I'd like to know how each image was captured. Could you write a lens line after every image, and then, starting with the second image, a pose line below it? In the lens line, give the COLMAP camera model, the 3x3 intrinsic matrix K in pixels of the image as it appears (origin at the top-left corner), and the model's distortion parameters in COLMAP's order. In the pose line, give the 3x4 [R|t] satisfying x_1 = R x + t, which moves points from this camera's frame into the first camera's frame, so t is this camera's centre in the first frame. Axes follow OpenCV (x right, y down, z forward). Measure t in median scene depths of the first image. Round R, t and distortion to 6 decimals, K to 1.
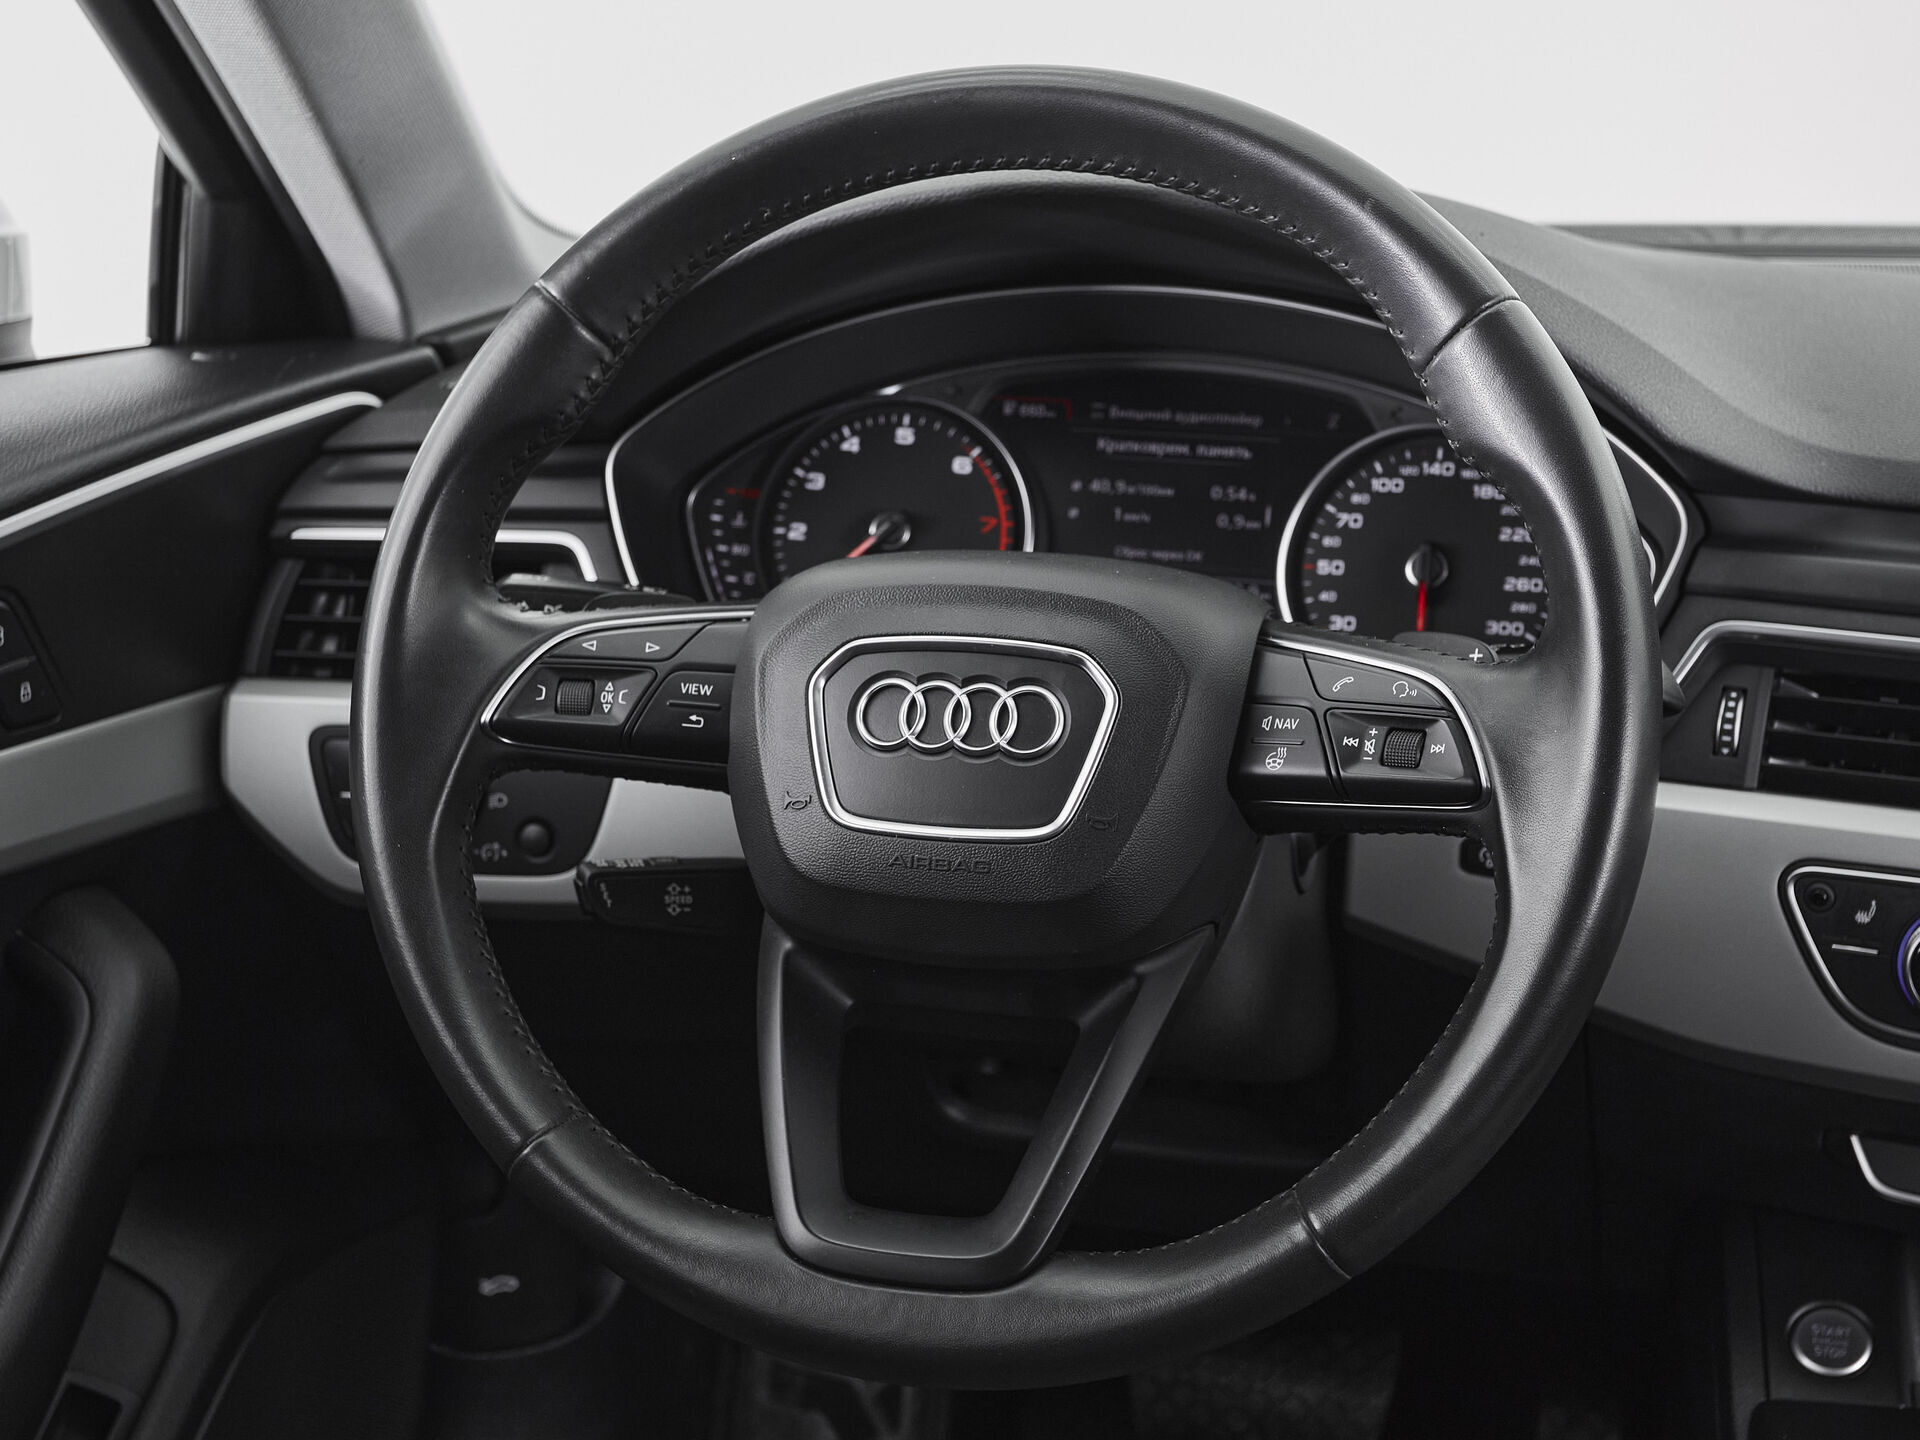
lens RADIAL K [[2814.8, 0, 894.6], [0, 2814.8, 703.5], [0, 0, 1]] dist [0.030399, 0.000000]
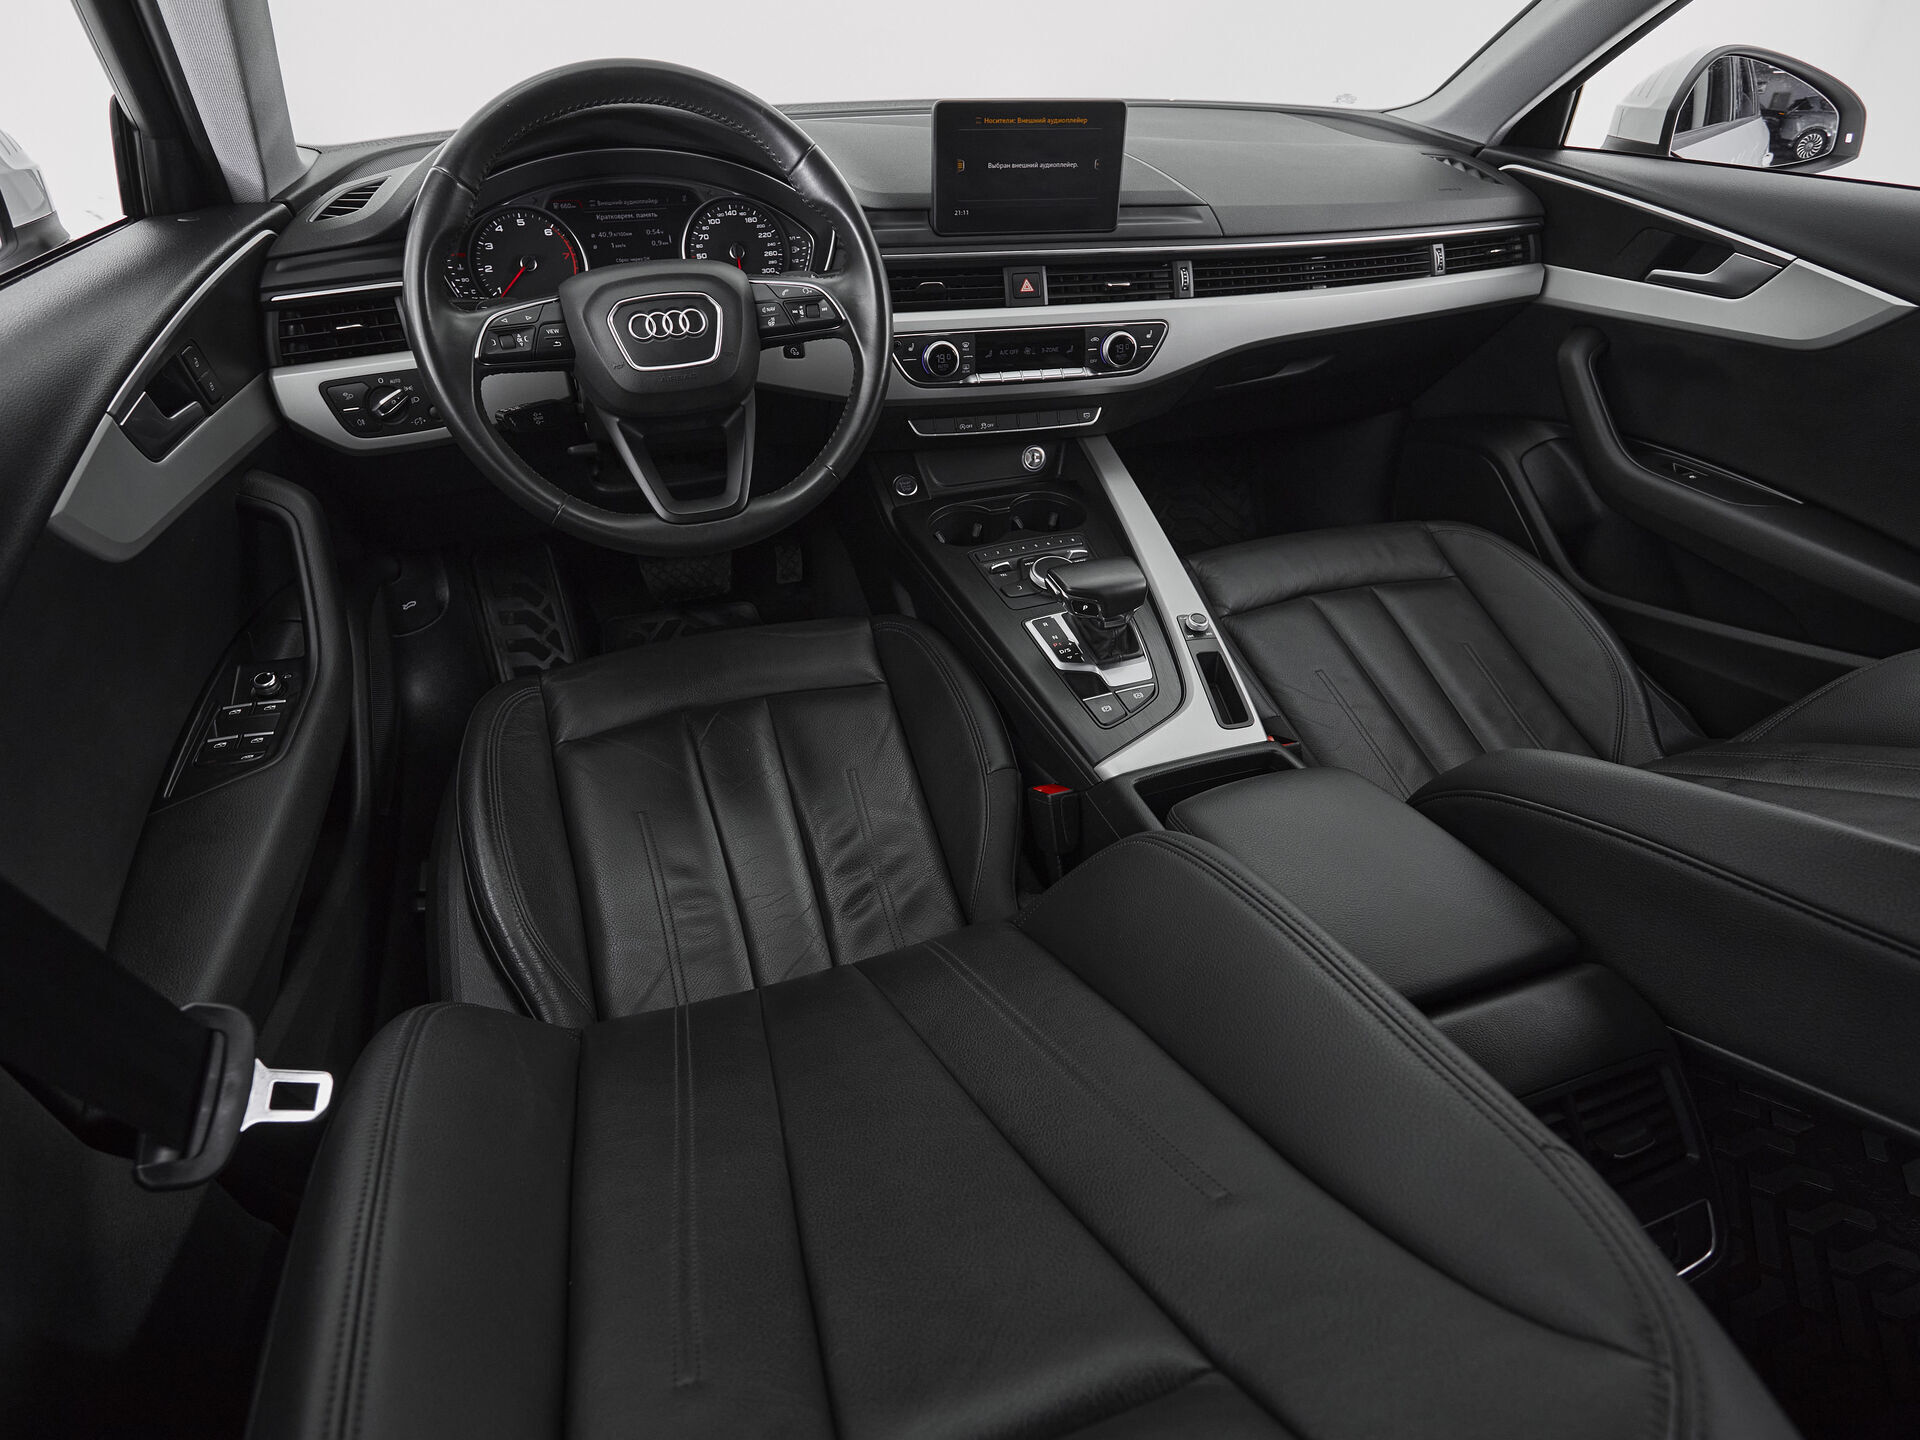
lens RADIAL K [[1062.0, 0, 962.8], [0, 1062.0, 722.9], [0, 0, 1]] dist [0.001655, -0.004047]
pose [[0.808282, -0.339676, 0.480937, -0.299696], [0.143486, 0.905824, 0.398617, -0.011801], [-0.571045, -0.253187, 0.780900, -0.085621]]
